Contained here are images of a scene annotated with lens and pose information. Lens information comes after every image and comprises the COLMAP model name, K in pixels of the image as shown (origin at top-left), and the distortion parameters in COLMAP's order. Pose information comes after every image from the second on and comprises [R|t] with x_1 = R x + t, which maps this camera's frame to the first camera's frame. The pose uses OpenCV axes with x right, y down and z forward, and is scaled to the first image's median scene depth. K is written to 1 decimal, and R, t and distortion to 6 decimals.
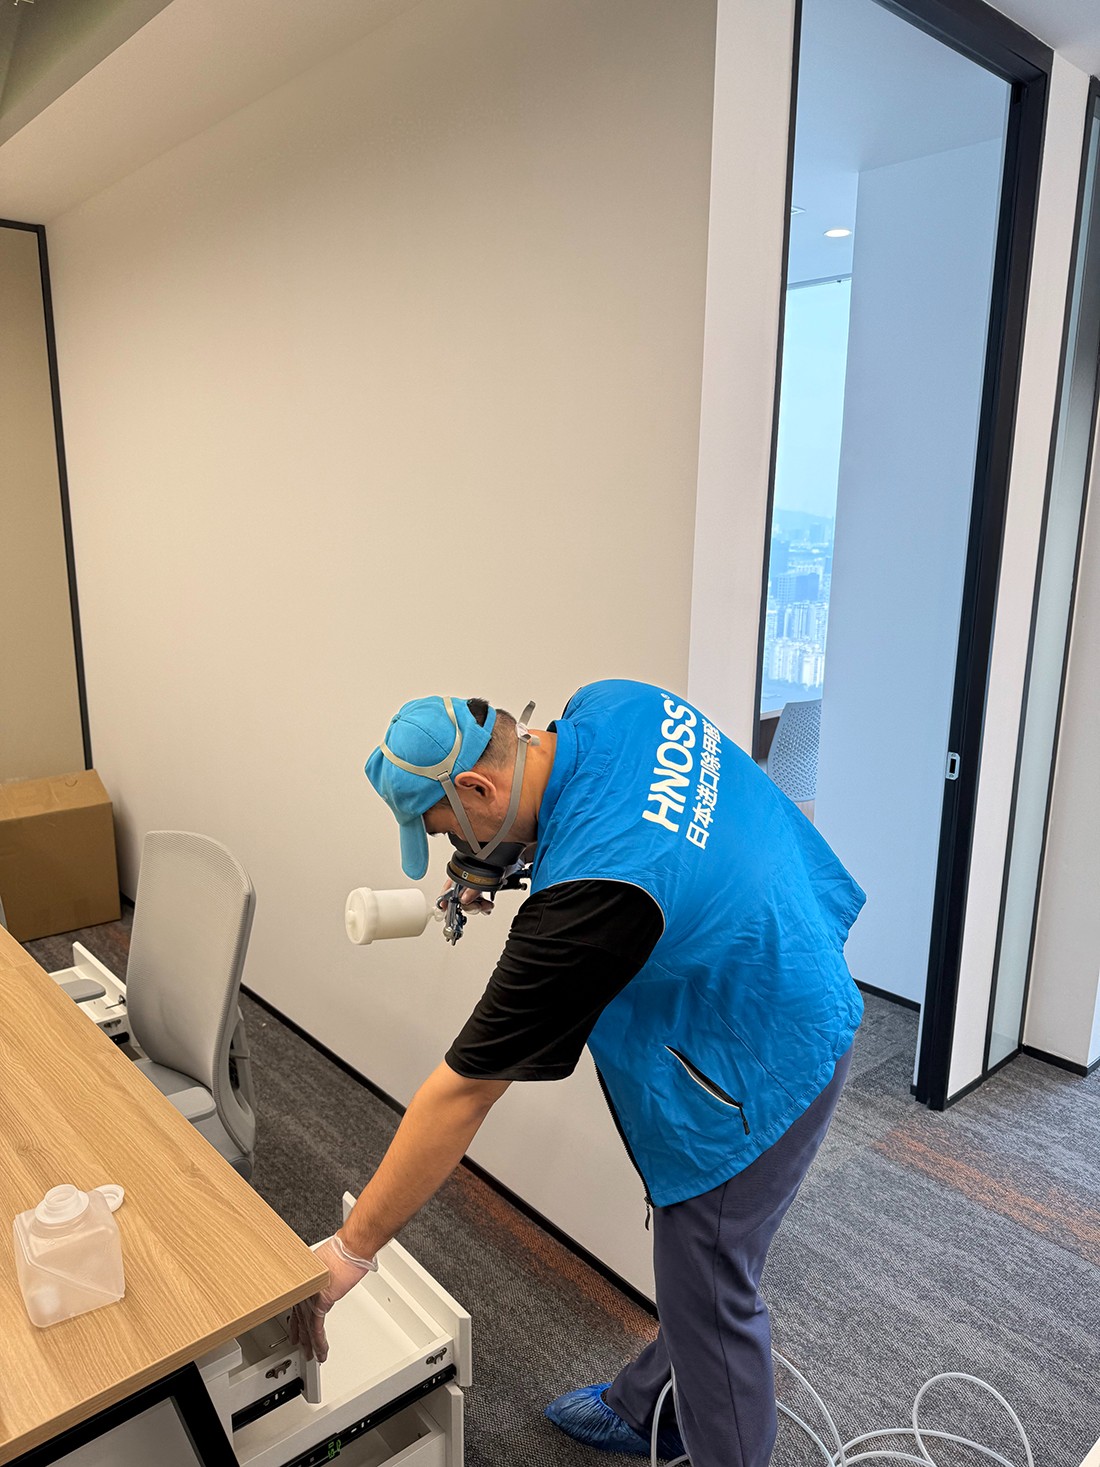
lens RADIAL K [[1045.3, 0, 556.6], [0, 1045.3, 729.5], [0, 0, 1]] dist [0.004143, -0.005229]
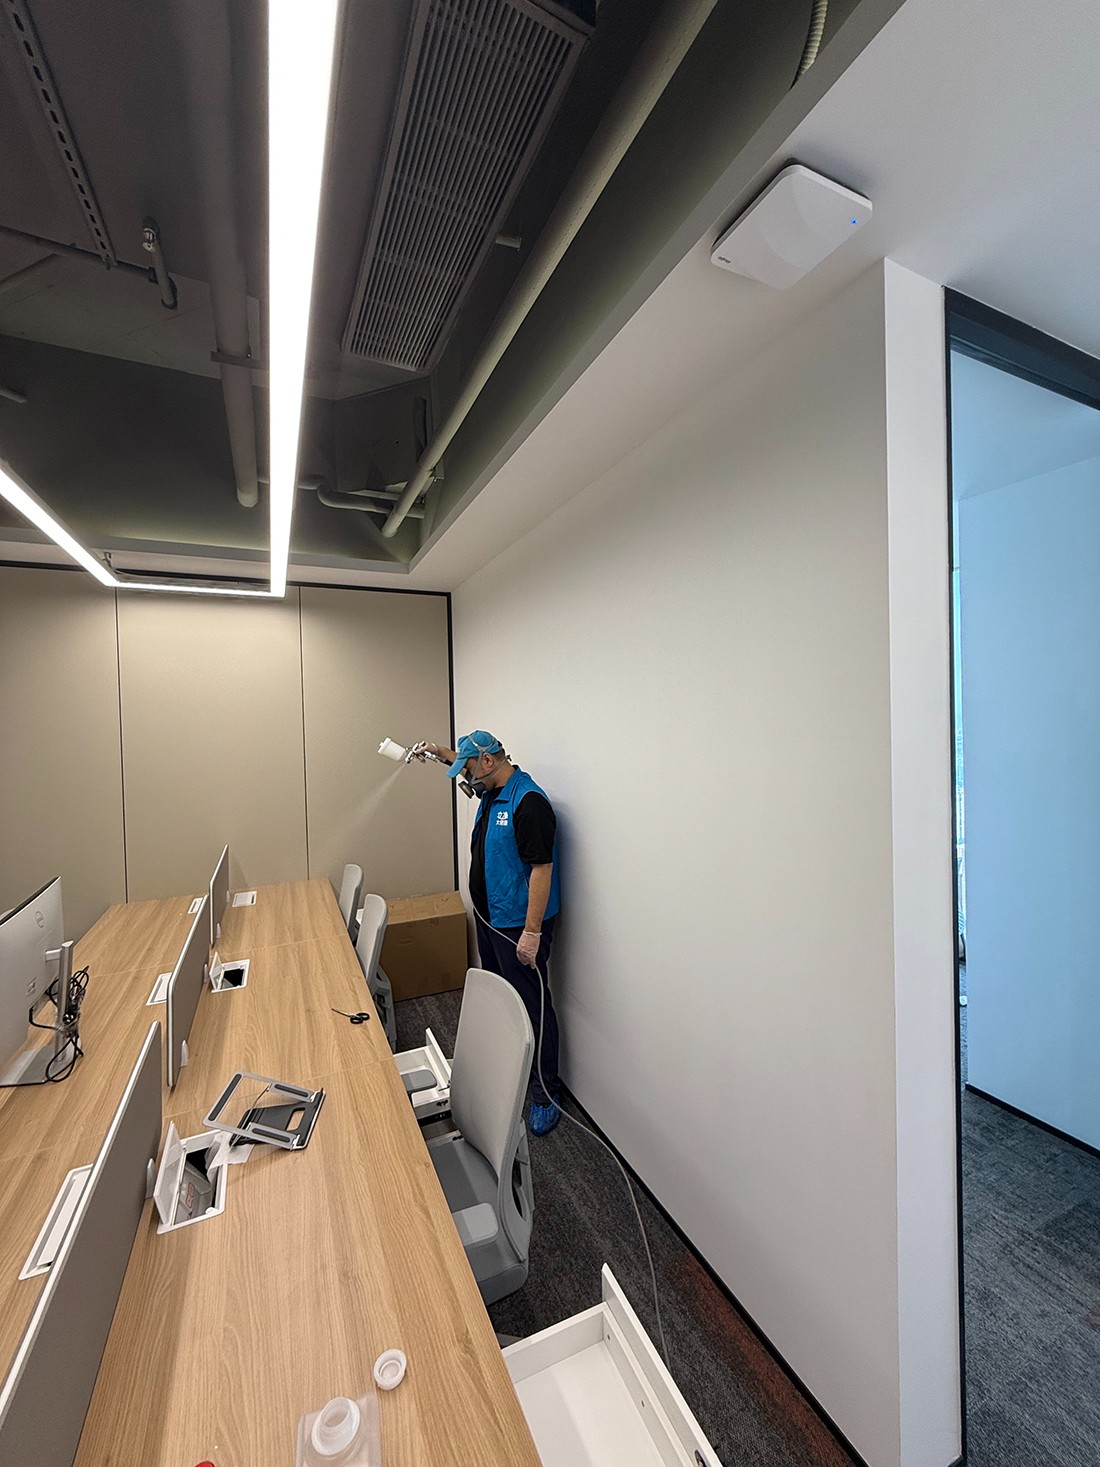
lens RADIAL K [[586.1, 0, 547.6], [0, 586.1, 728.6], [0, 0, 1]] dist [-0.000848, 0.000480]
pose [[0.955647, -0.029340, -0.293049, -0.031979], [-0.029944, 0.980190, -0.195784, -0.060244], [0.292988, 0.195875, 0.935837, 0.167199]]
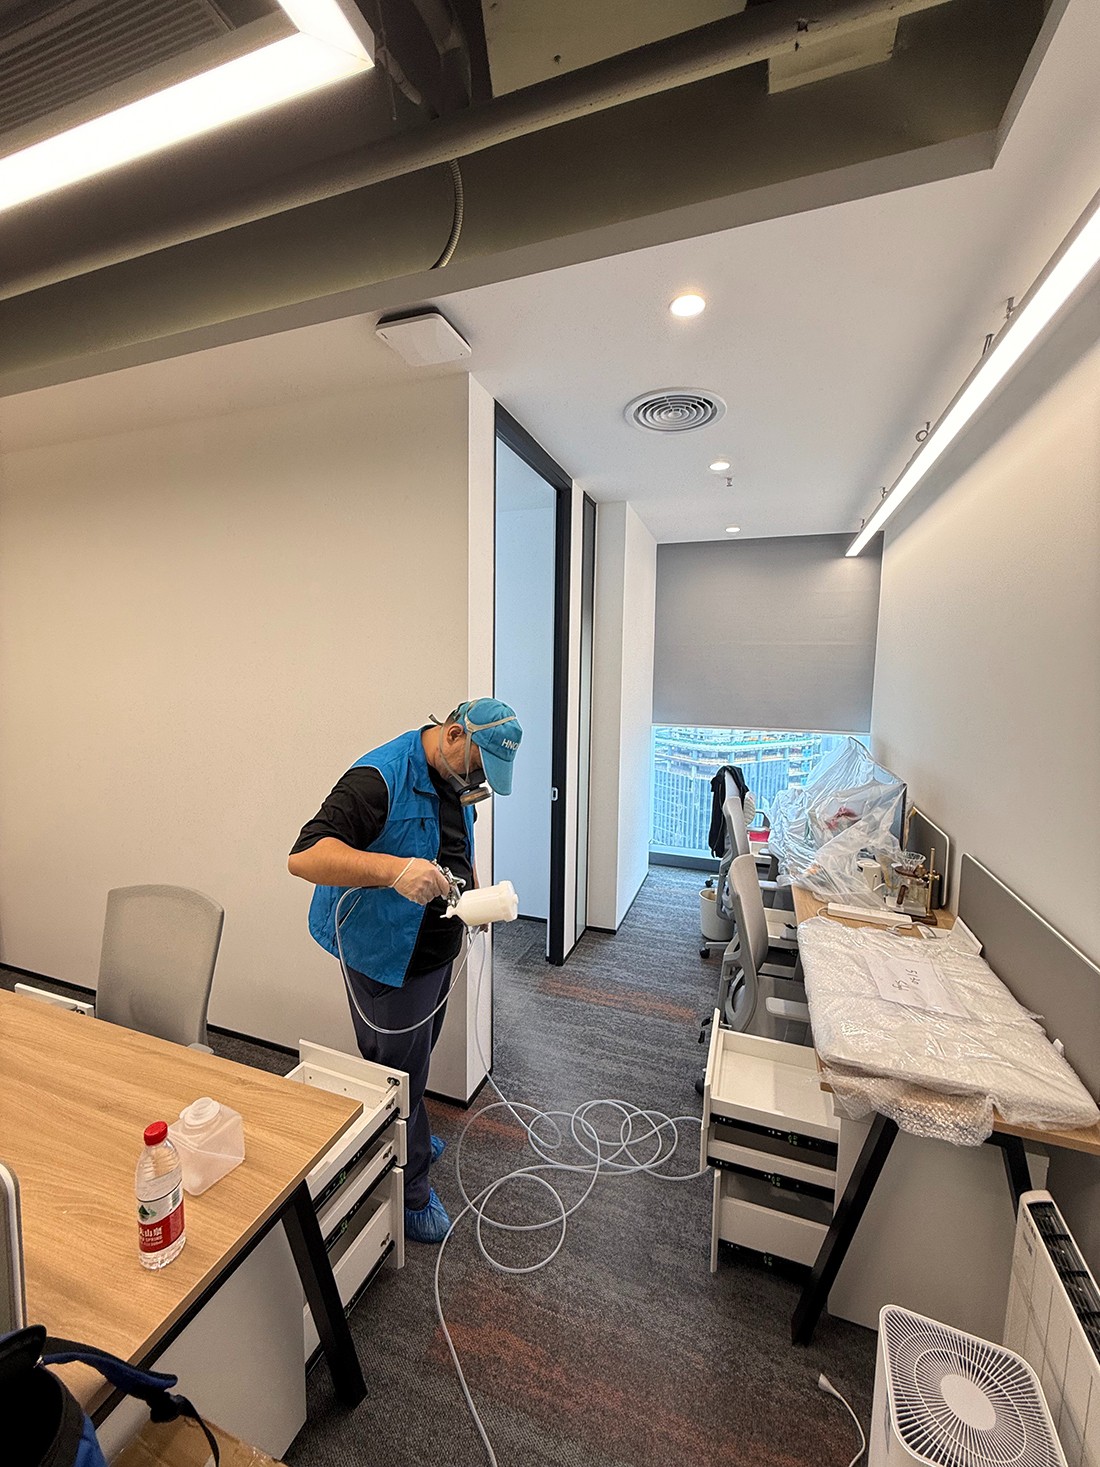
lens RADIAL K [[586.1, 0, 547.6], [0, 586.1, 728.6], [0, 0, 1]] dist [-0.000848, 0.000480]
pose [[0.882211, -0.046577, 0.468546, -0.183506], [0.096356, 0.991895, -0.082823, 0.000581], [-0.460891, 0.118214, 0.879548, -0.043349]]
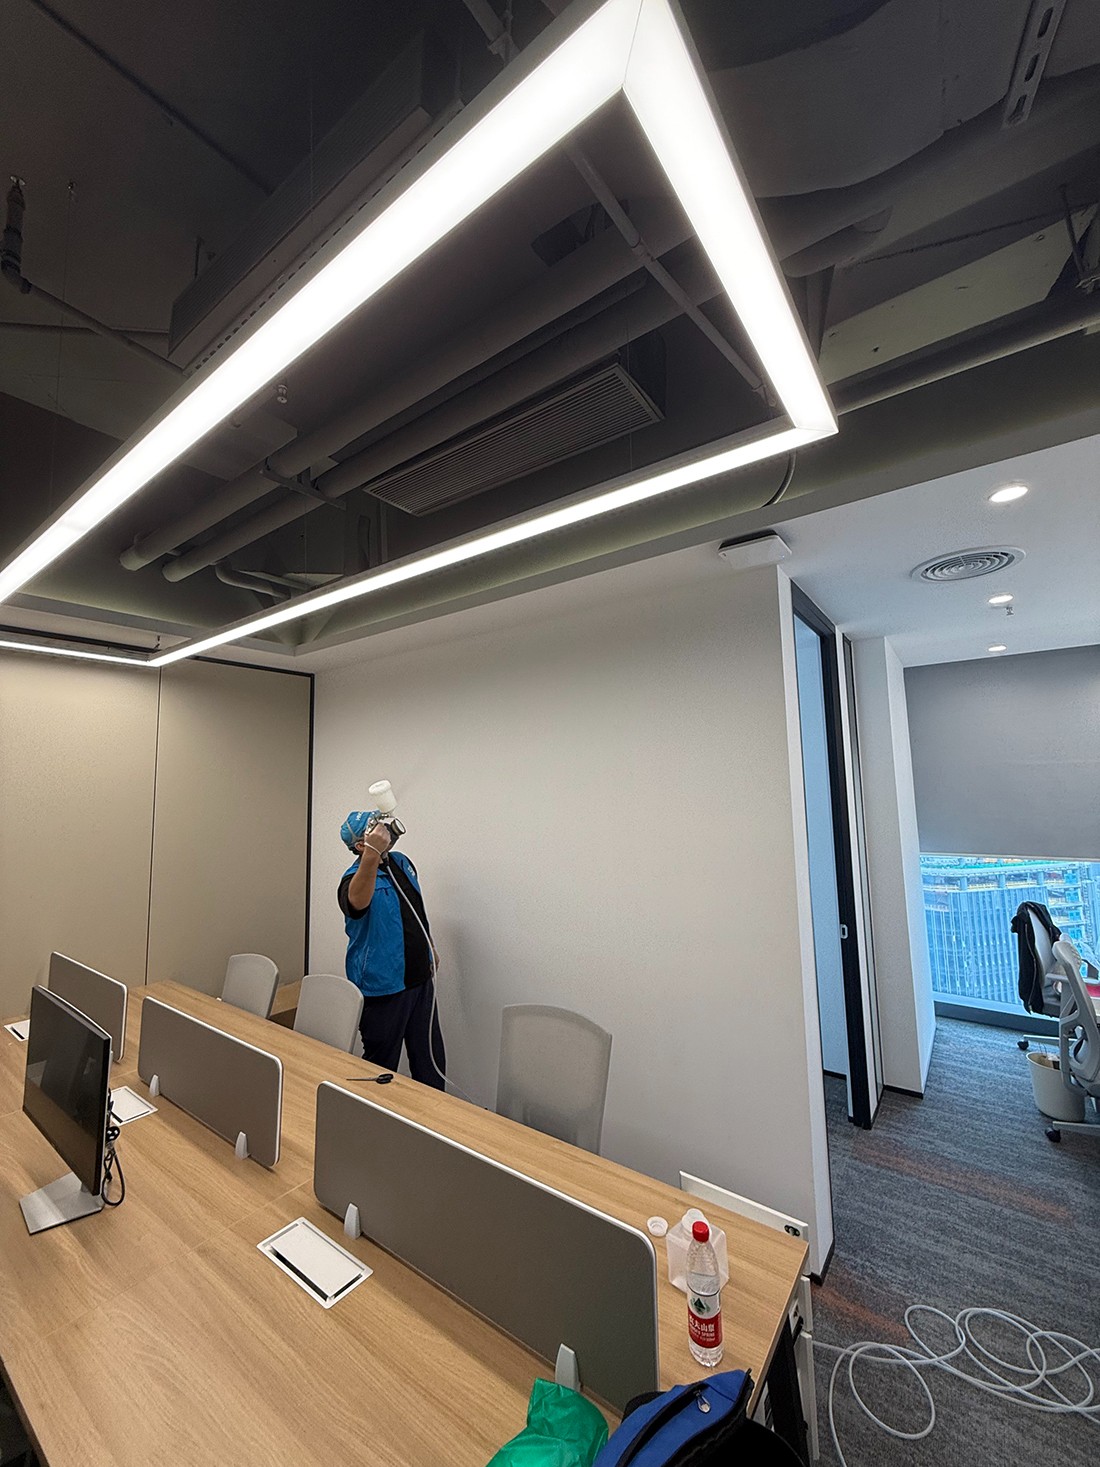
lens RADIAL K [[586.1, 0, 547.6], [0, 586.1, 728.6], [0, 0, 1]] dist [-0.000848, 0.000480]
pose [[0.980356, -0.011079, 0.196927, -0.422762], [0.072163, 0.949344, -0.305840, -0.034170], [-0.183563, 0.314042, 0.931495, -0.086273]]
